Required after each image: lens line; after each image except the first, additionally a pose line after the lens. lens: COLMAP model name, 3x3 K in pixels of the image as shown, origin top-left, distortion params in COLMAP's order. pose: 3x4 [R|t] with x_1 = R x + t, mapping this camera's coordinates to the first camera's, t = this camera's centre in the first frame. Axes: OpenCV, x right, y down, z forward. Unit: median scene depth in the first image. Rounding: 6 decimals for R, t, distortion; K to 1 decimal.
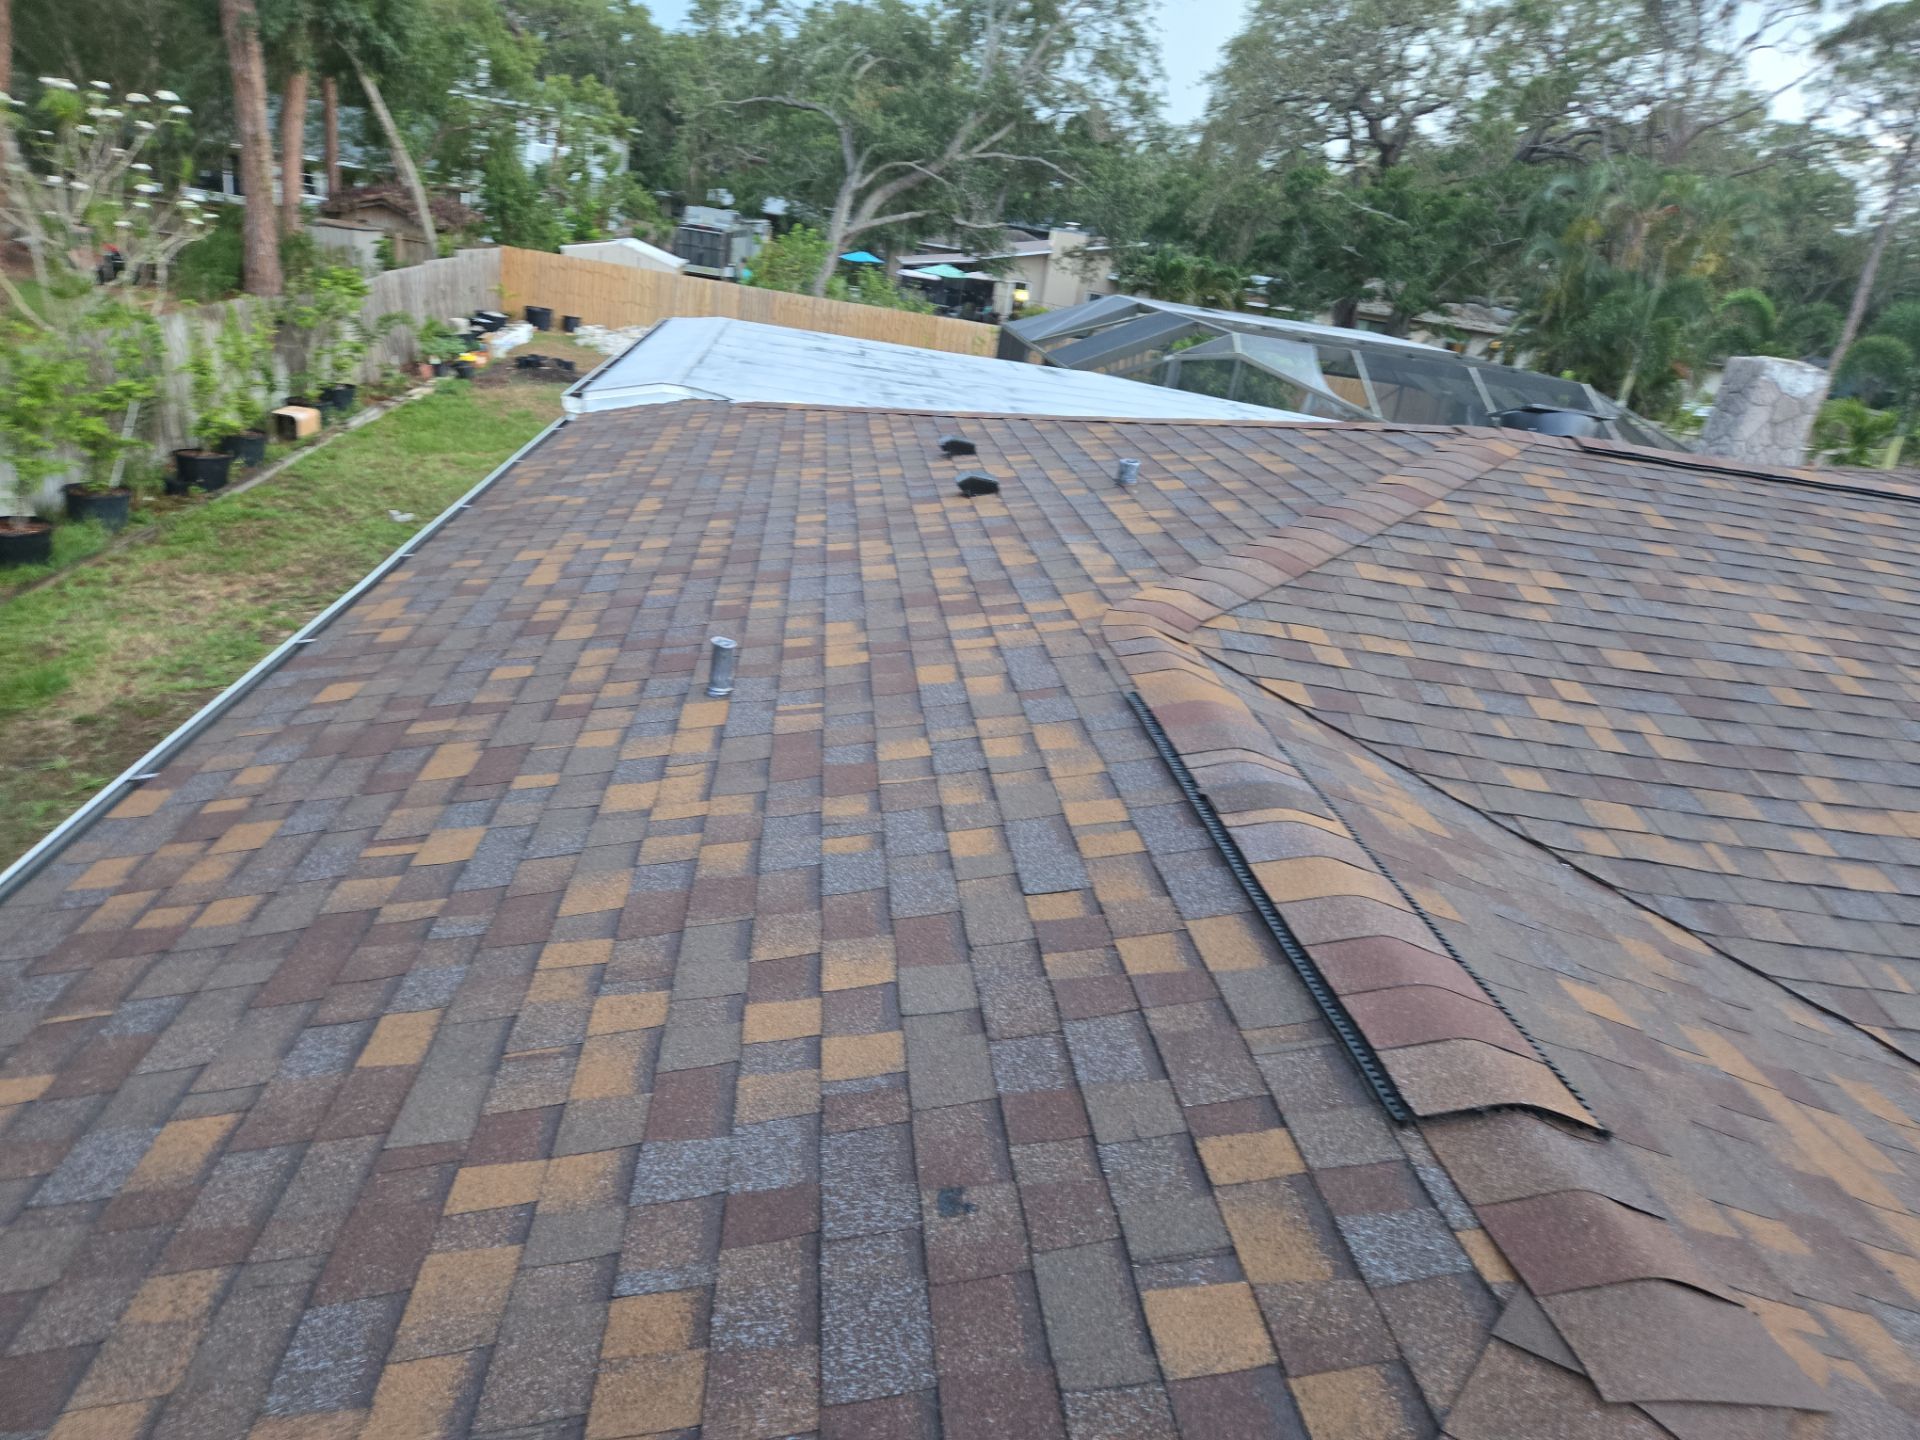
lens RADIAL K [[1268.7, 0, 955.9], [0, 1268.7, 736.1], [0, 0, 1]] dist [0.069509, -0.056615]
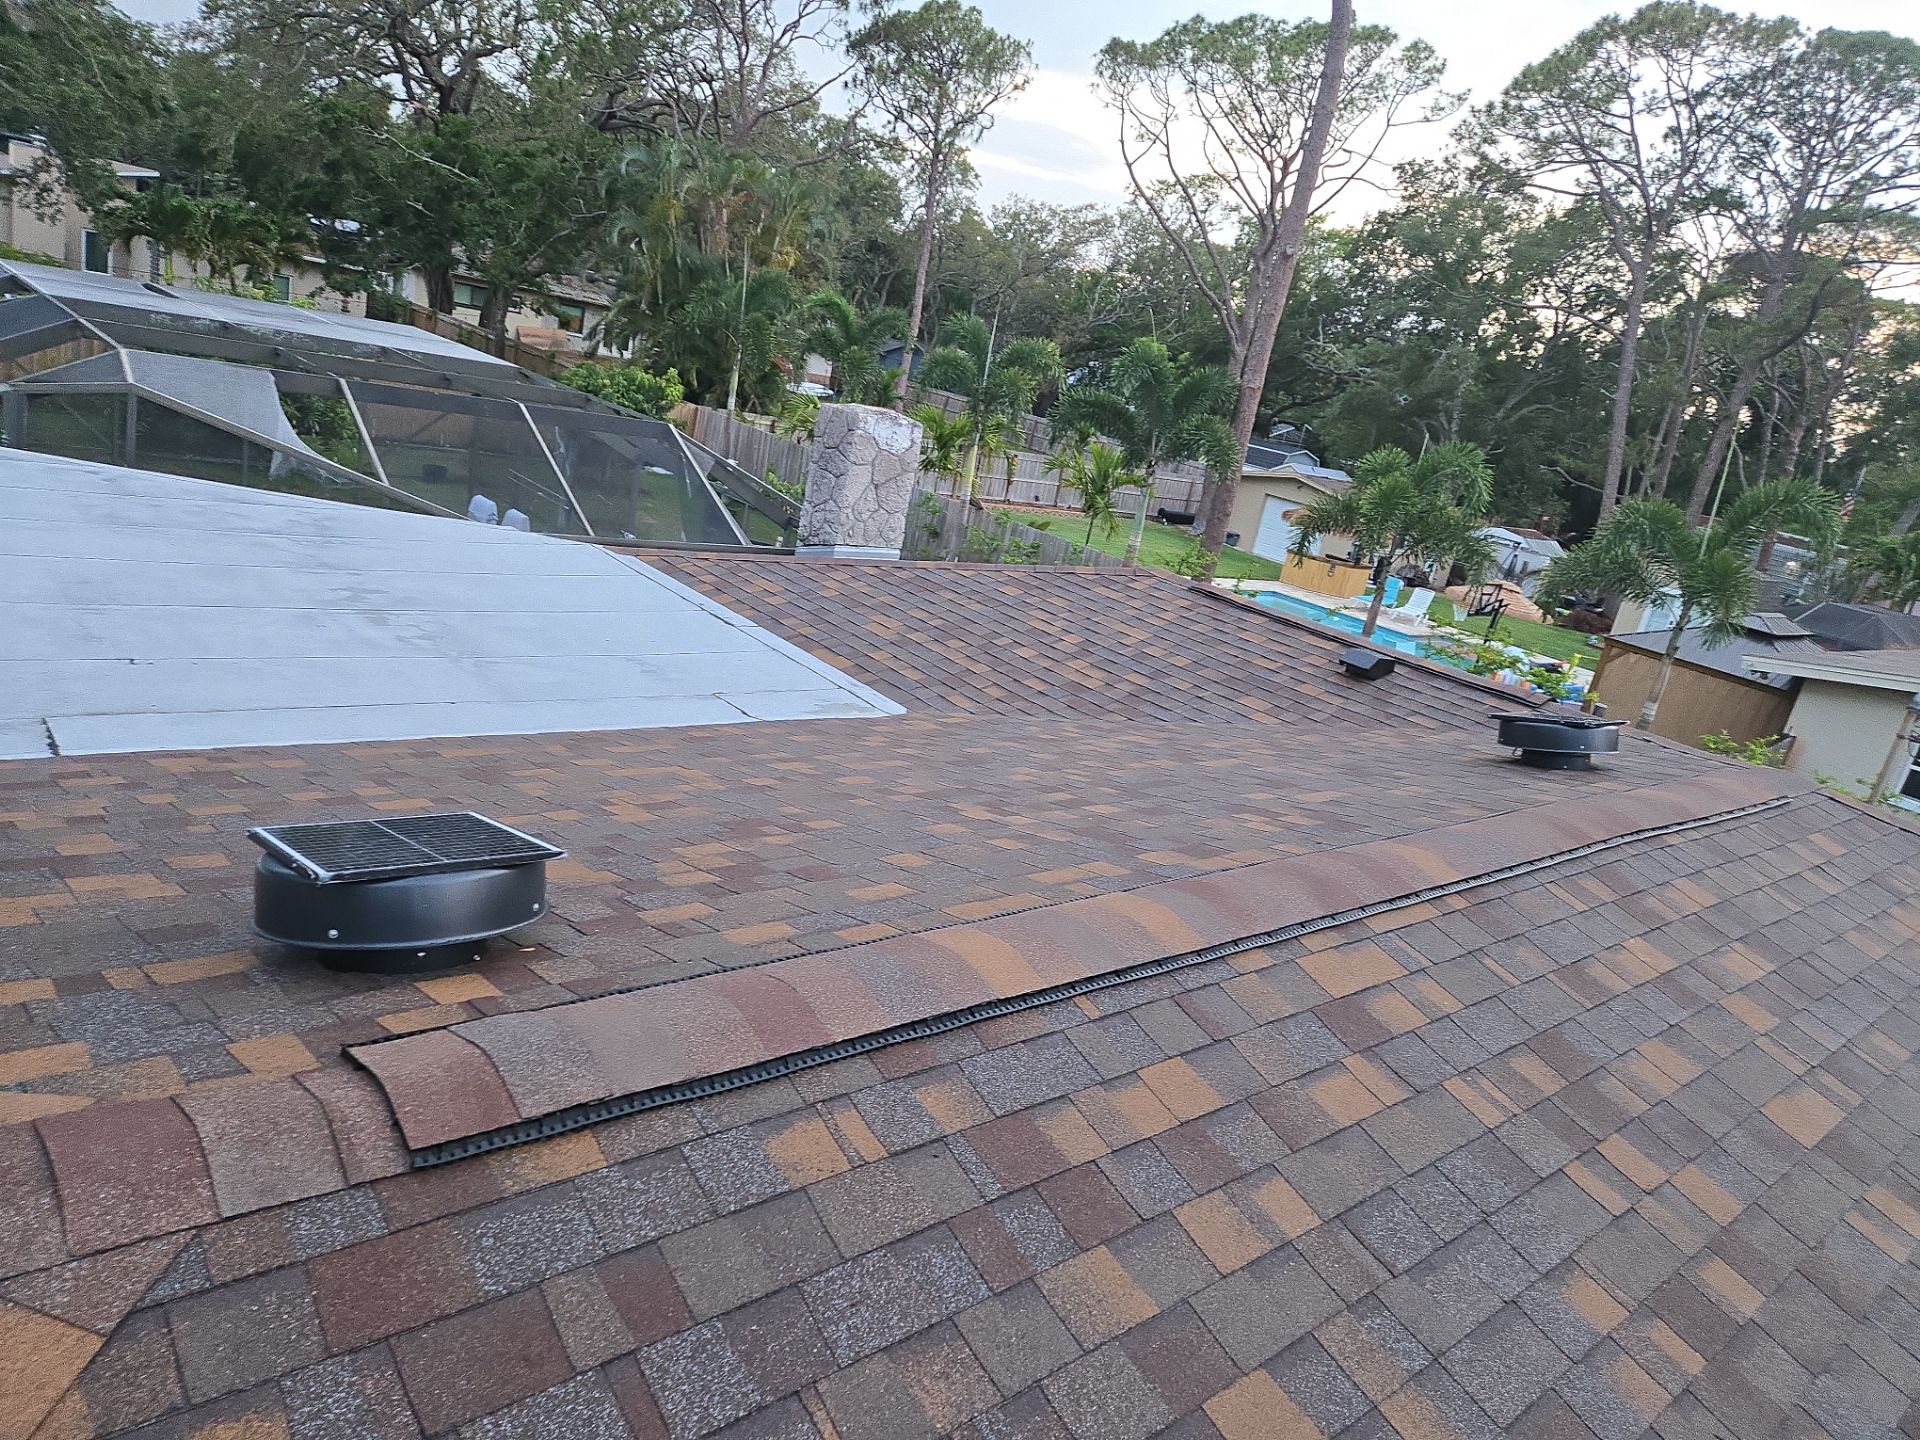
lens RADIAL K [[1268.7, 0, 956.3], [0, 1268.7, 745.8], [0, 0, 1]] dist [0.069509, -0.056615]
pose [[0.813489, -0.160698, 0.558939, 0.081639], [0.139361, 0.986930, 0.080920, -0.059870], [-0.564637, 0.012066, 0.825251, 0.128782]]
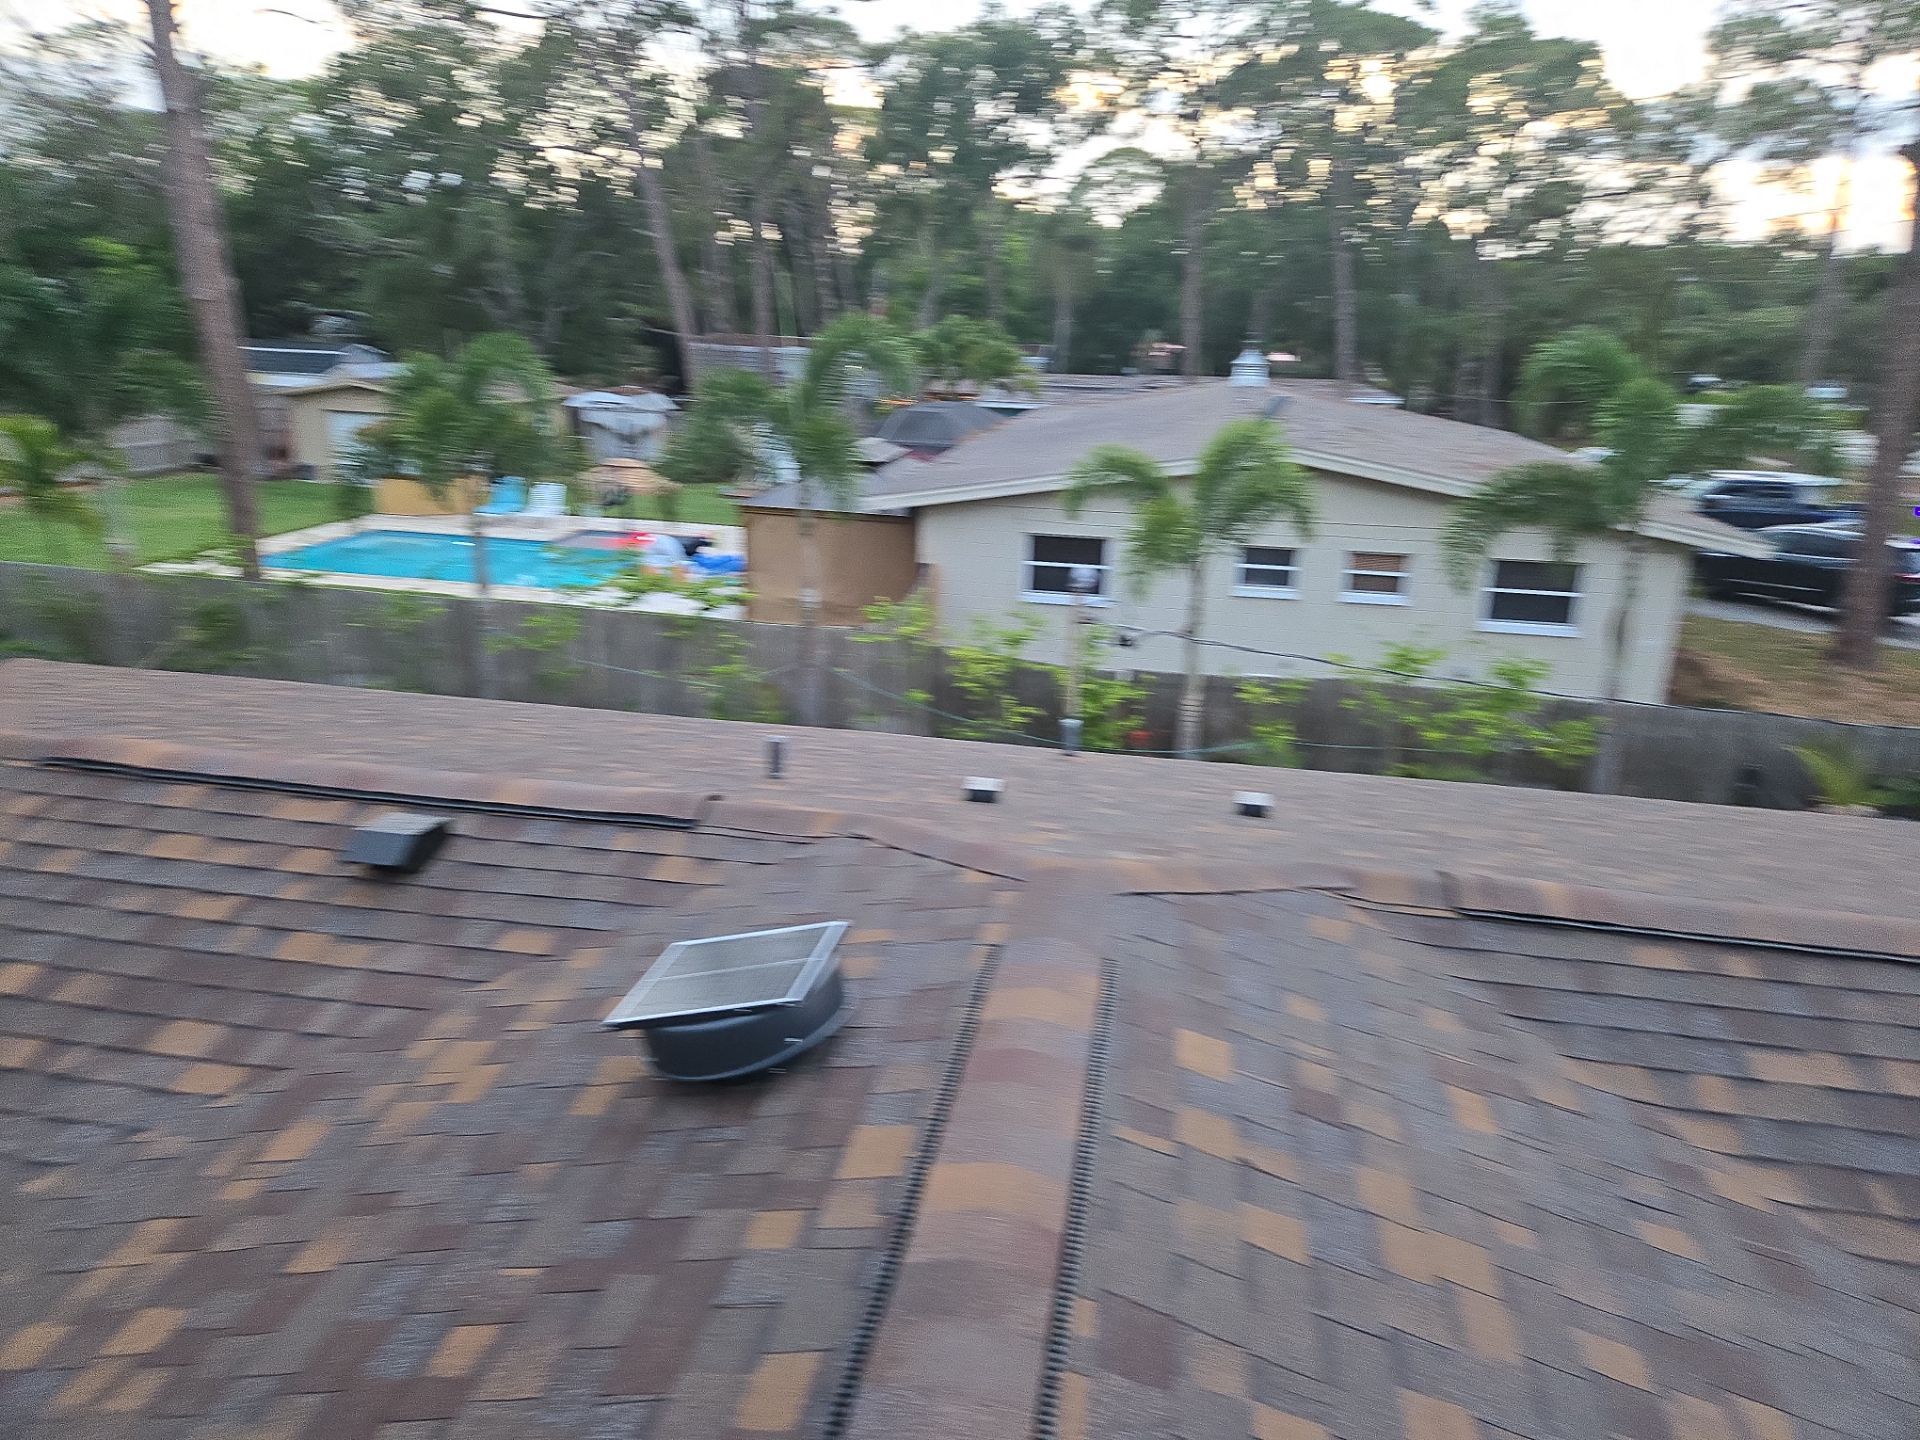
lens RADIAL K [[1268.7, 0, 962.4], [0, 1268.7, 750.0], [0, 0, 1]] dist [0.069509, -0.056615]
pose [[0.265589, -0.438585, 0.858549, 0.190519], [0.368015, 0.869218, 0.330191, -0.076240], [-0.891082, 0.228263, 0.392260, 0.178945]]
